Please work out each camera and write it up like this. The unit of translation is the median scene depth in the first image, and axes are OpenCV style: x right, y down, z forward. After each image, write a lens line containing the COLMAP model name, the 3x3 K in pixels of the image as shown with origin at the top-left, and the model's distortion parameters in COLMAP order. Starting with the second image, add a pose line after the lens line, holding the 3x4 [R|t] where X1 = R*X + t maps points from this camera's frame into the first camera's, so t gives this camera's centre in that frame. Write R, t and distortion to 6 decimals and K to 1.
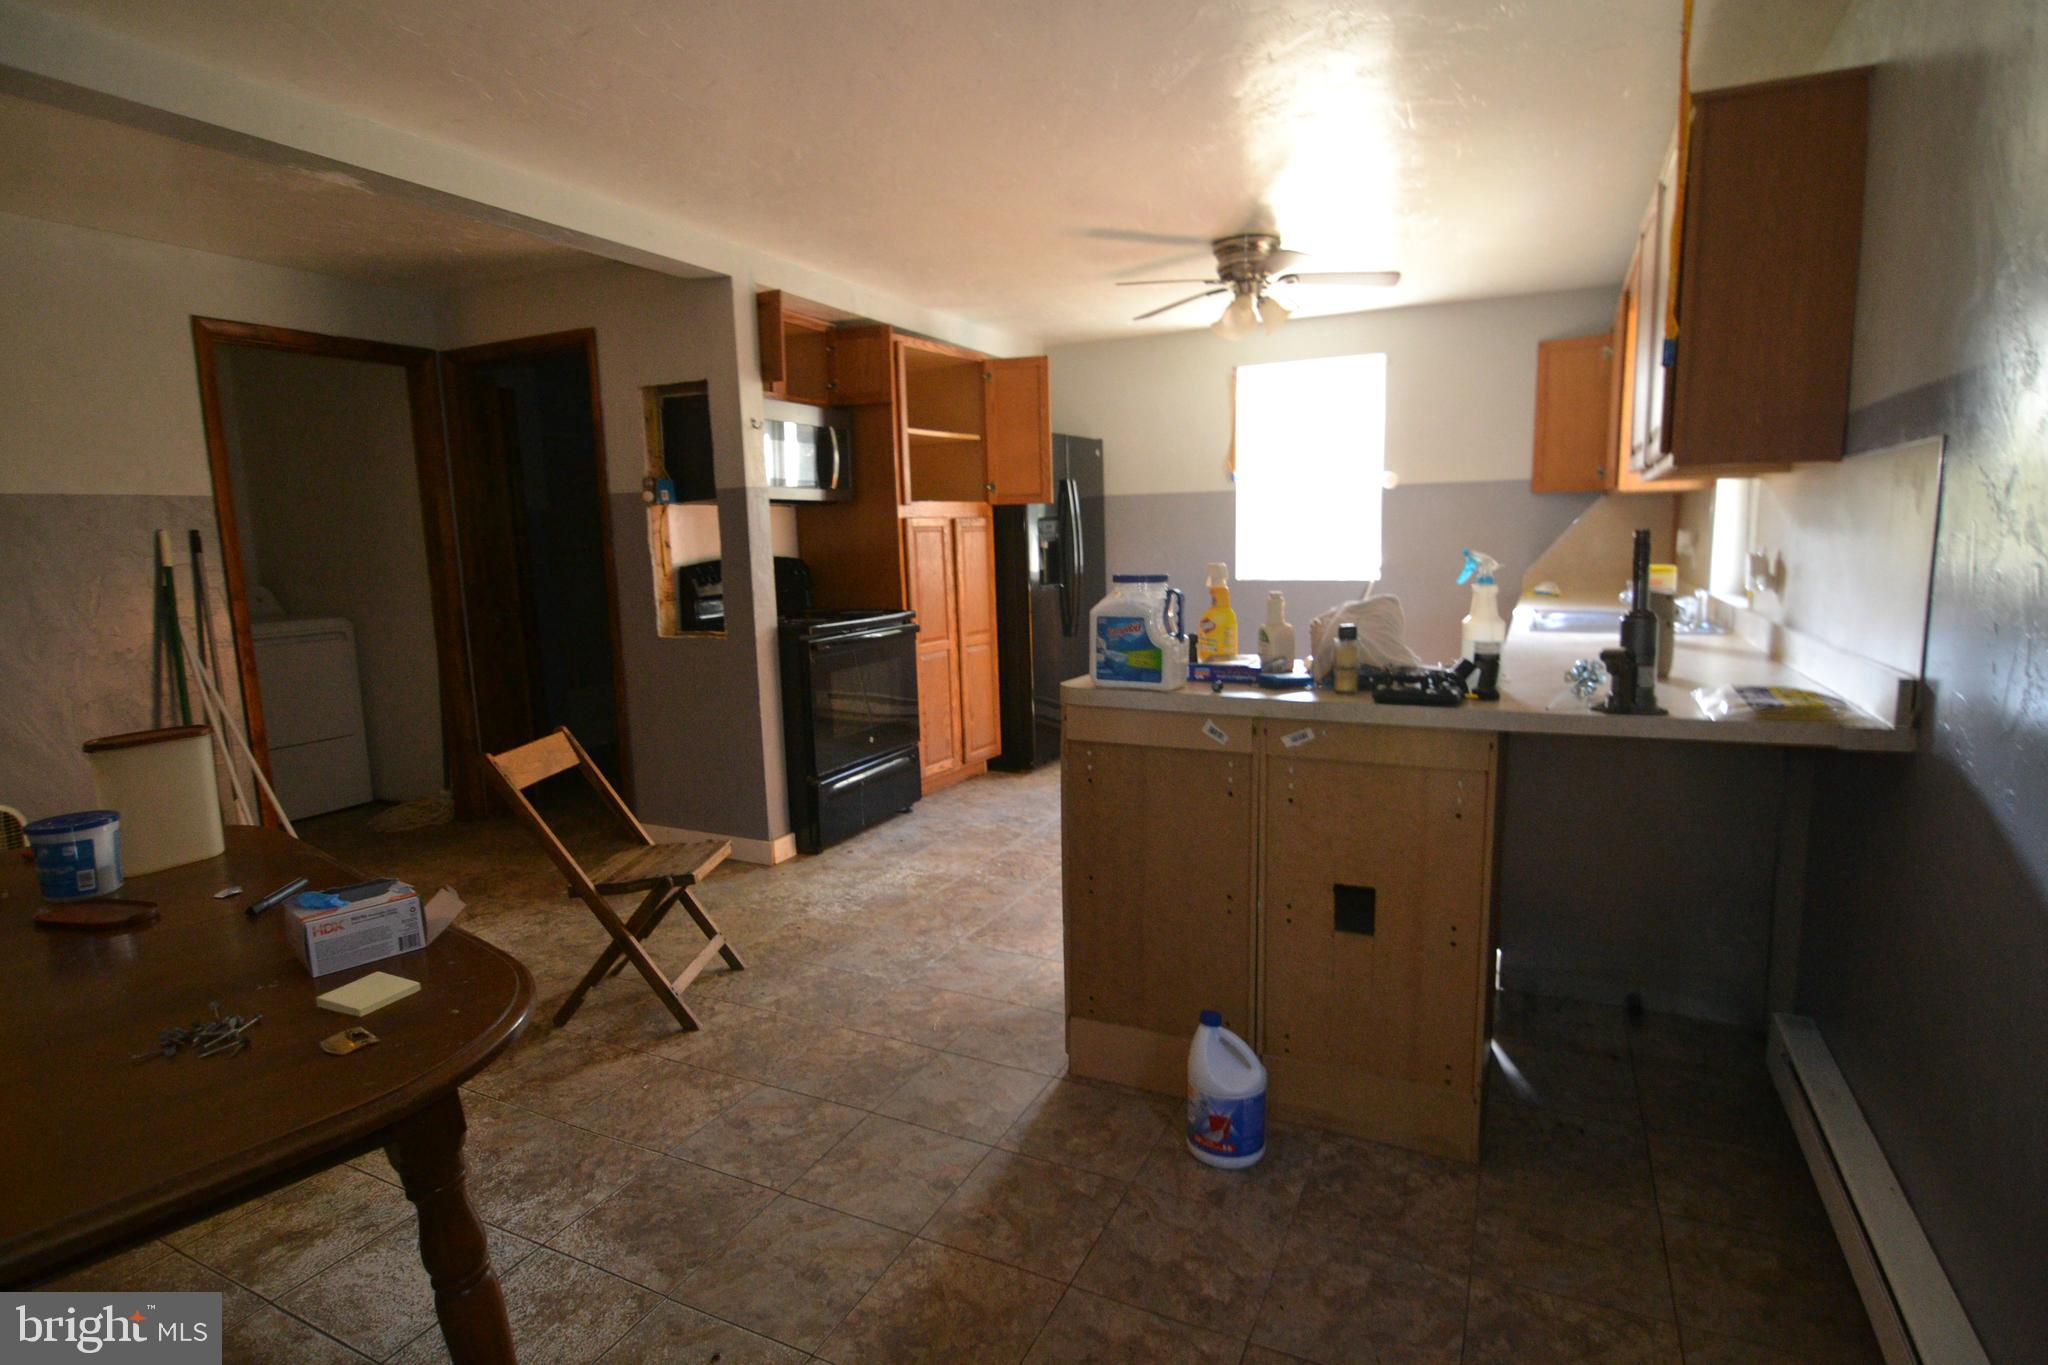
lens RADIAL K [[1040.6, 0, 1024.0], [0, 1040.6, 682.5], [0, 0, 1]] dist [-0.004049, -0.011359]
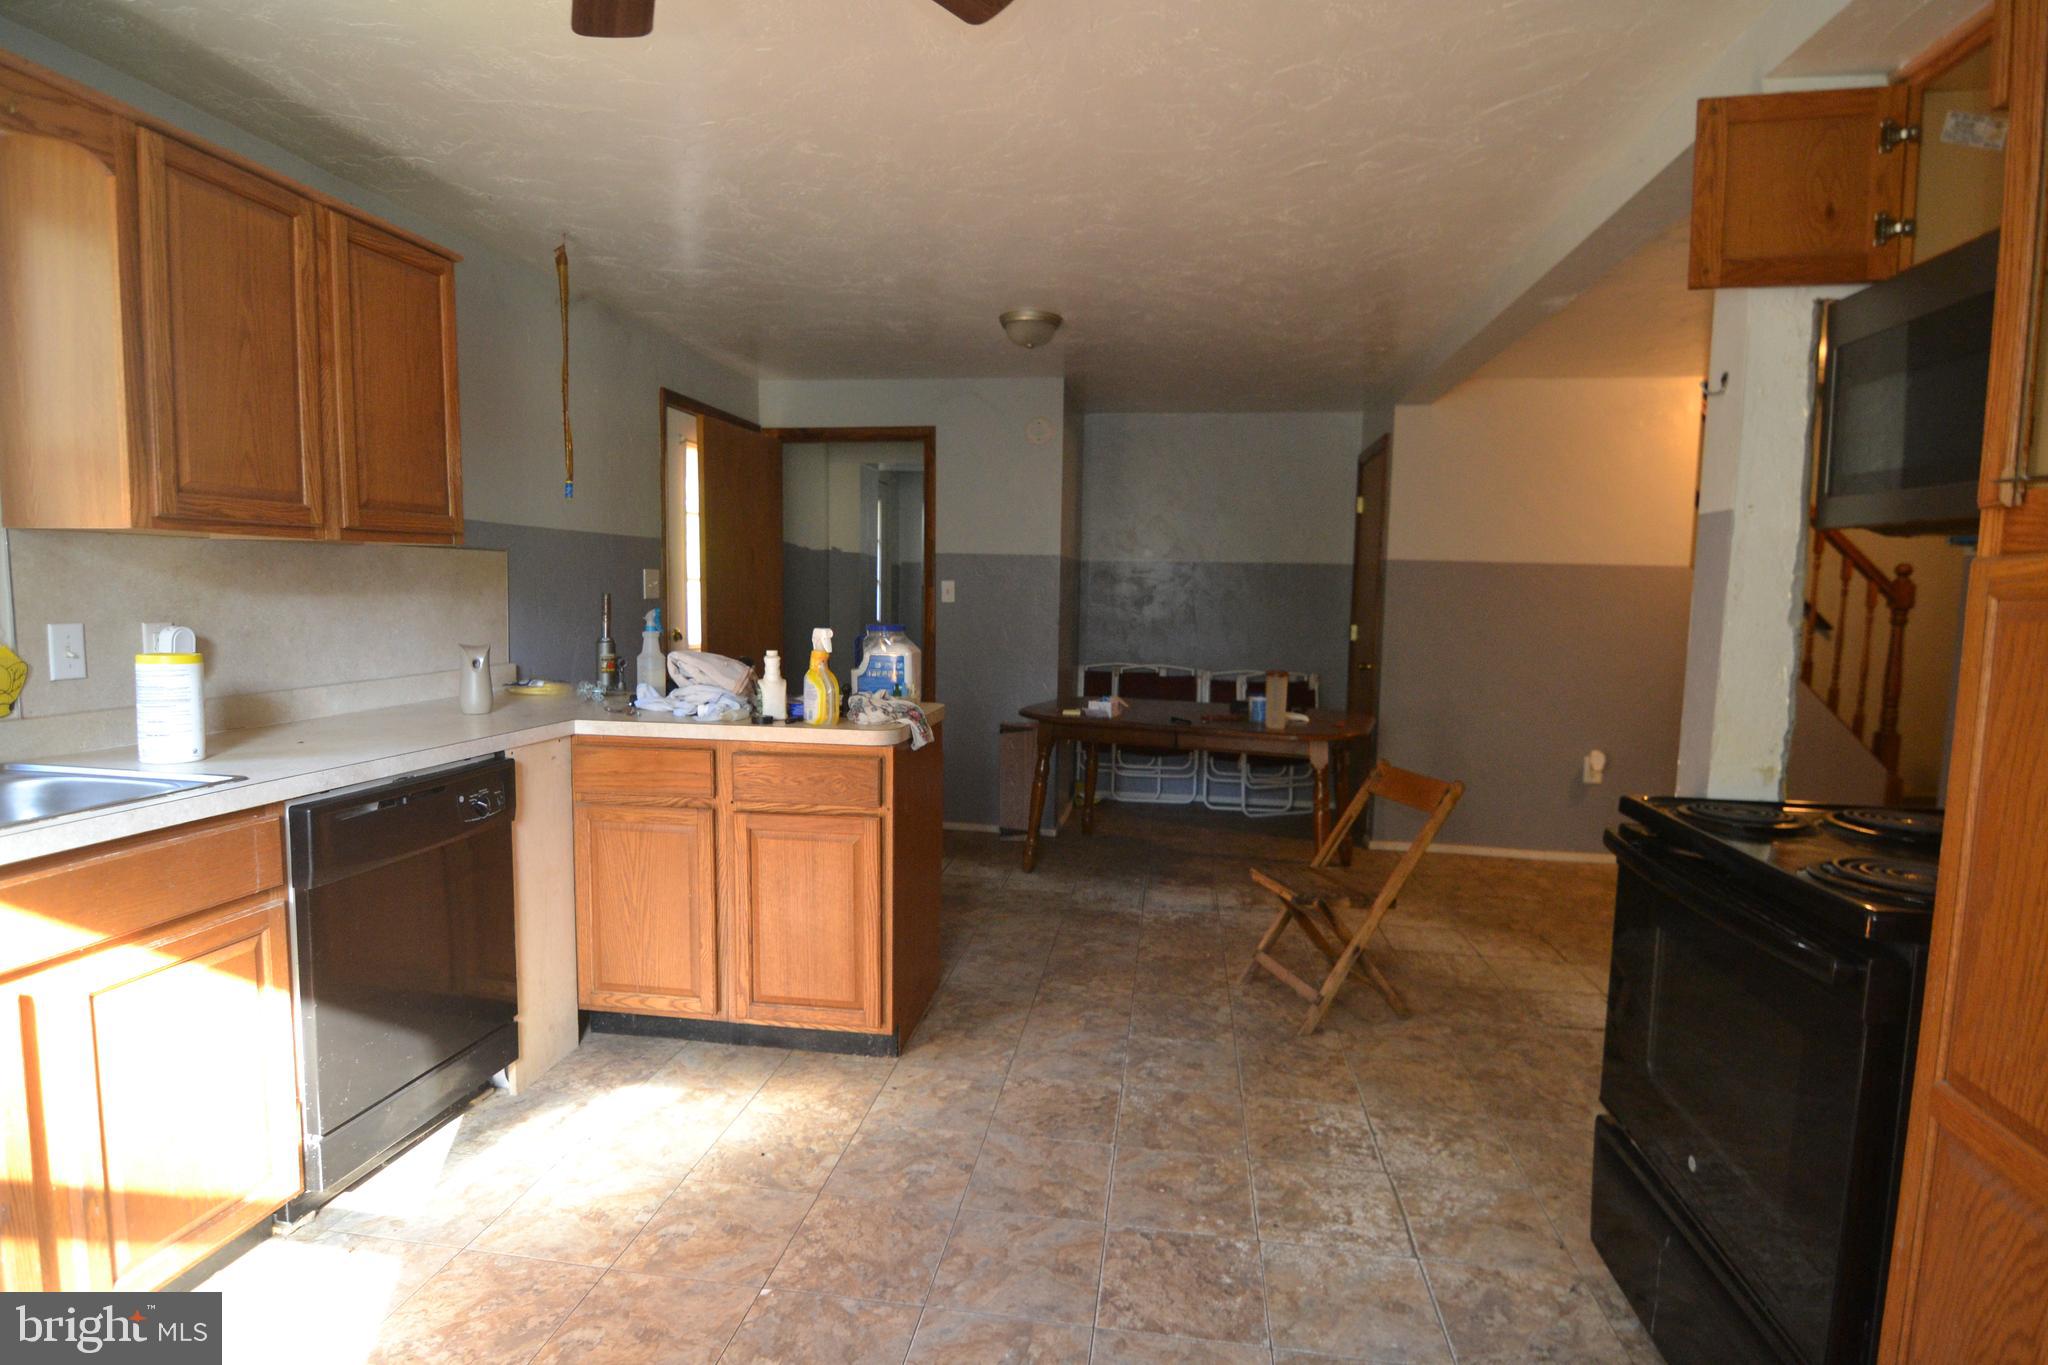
lens RADIAL K [[1040.6, 0, 1024.0], [0, 1040.6, 682.5], [0, 0, 1]] dist [-0.004049, -0.011359]
pose [[-0.952310, 0.037919, -0.302767, 0.261102], [-0.036953, 0.970613, 0.237792, -0.269789], [0.302886, 0.237640, -0.922923, 1.713588]]
